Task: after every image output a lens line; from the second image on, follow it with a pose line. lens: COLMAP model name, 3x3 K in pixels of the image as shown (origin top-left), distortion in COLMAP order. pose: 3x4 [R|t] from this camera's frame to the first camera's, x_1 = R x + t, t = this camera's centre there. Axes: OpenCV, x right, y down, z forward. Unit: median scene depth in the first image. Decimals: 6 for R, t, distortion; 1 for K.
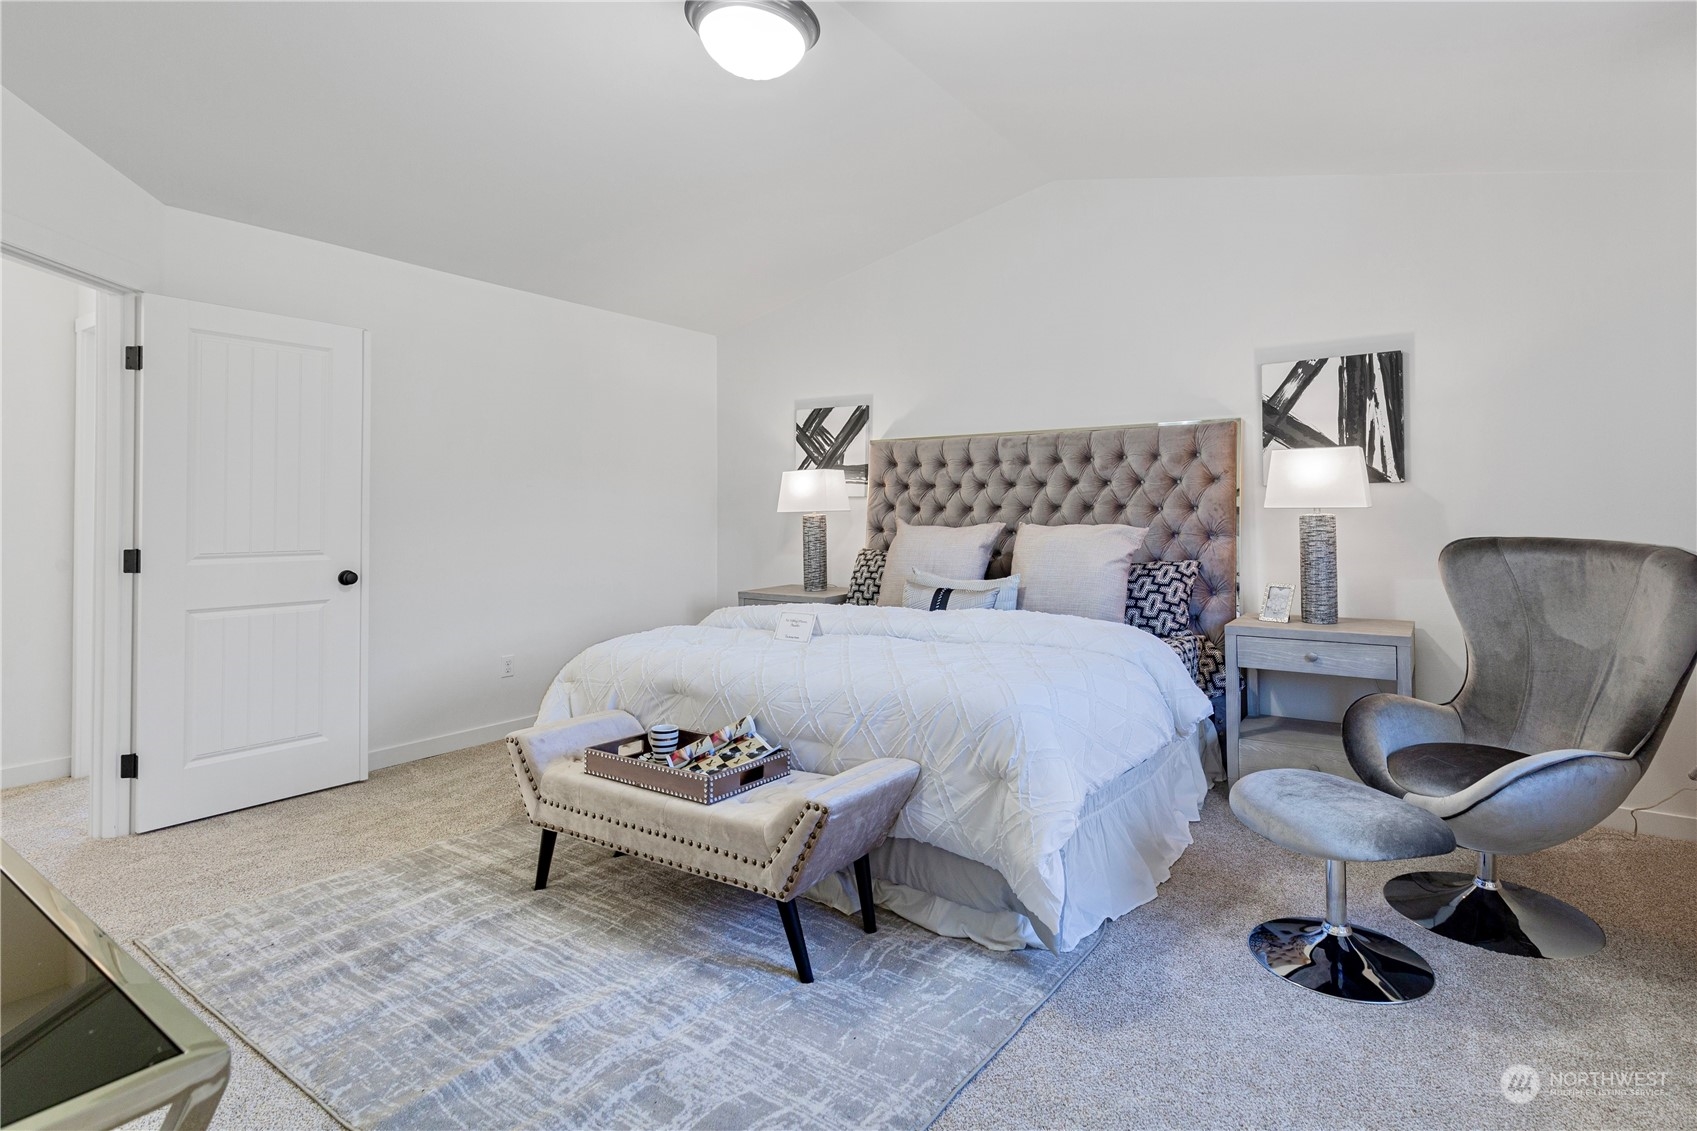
lens RADIAL K [[842.1, 0, 849.6], [0, 842.1, 506.7], [0, 0, 1]] dist [0.001906, 0.000192]
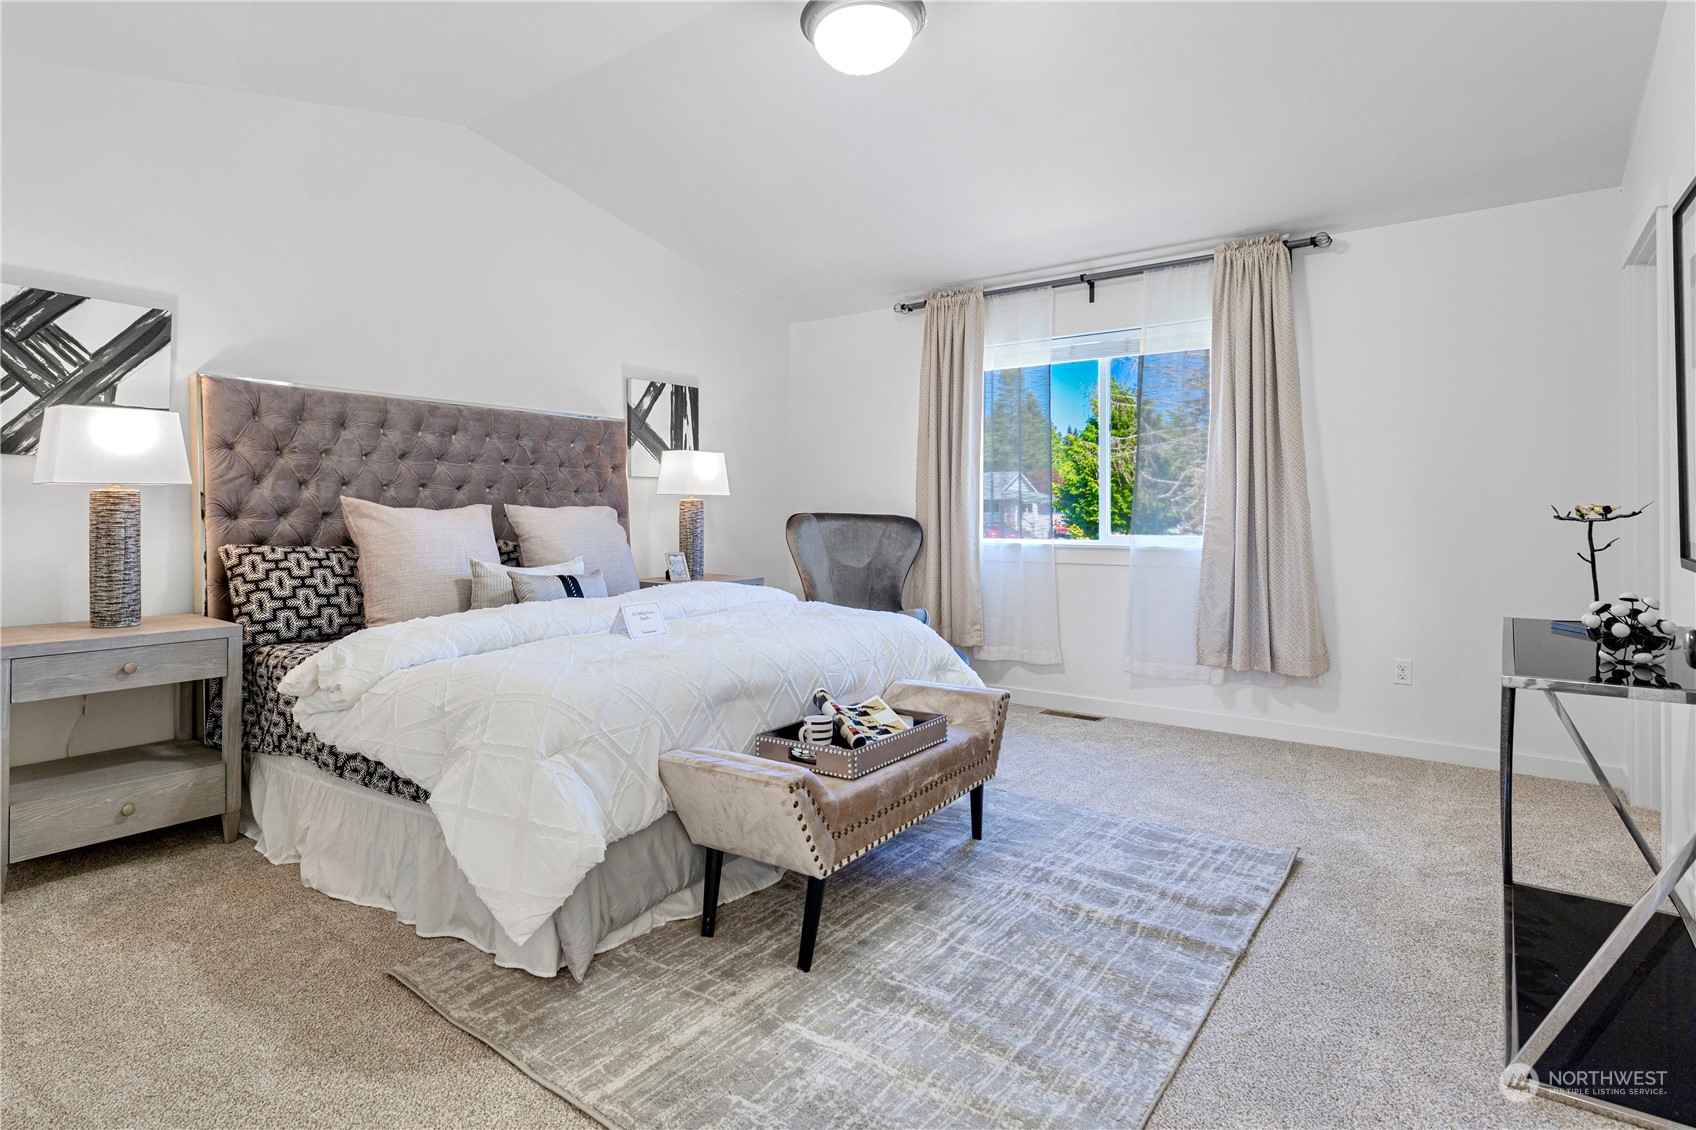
lens RADIAL K [[891.9, 0, 848.4], [0, 891.9, 511.3], [0, 0, 1]] dist [0.013219, 0.000135]
pose [[0.019242, -0.003059, 0.999810, -0.836715], [-0.017984, 0.999832, 0.003405, 0.017280], [-0.999653, -0.018046, 0.019184, 0.664162]]
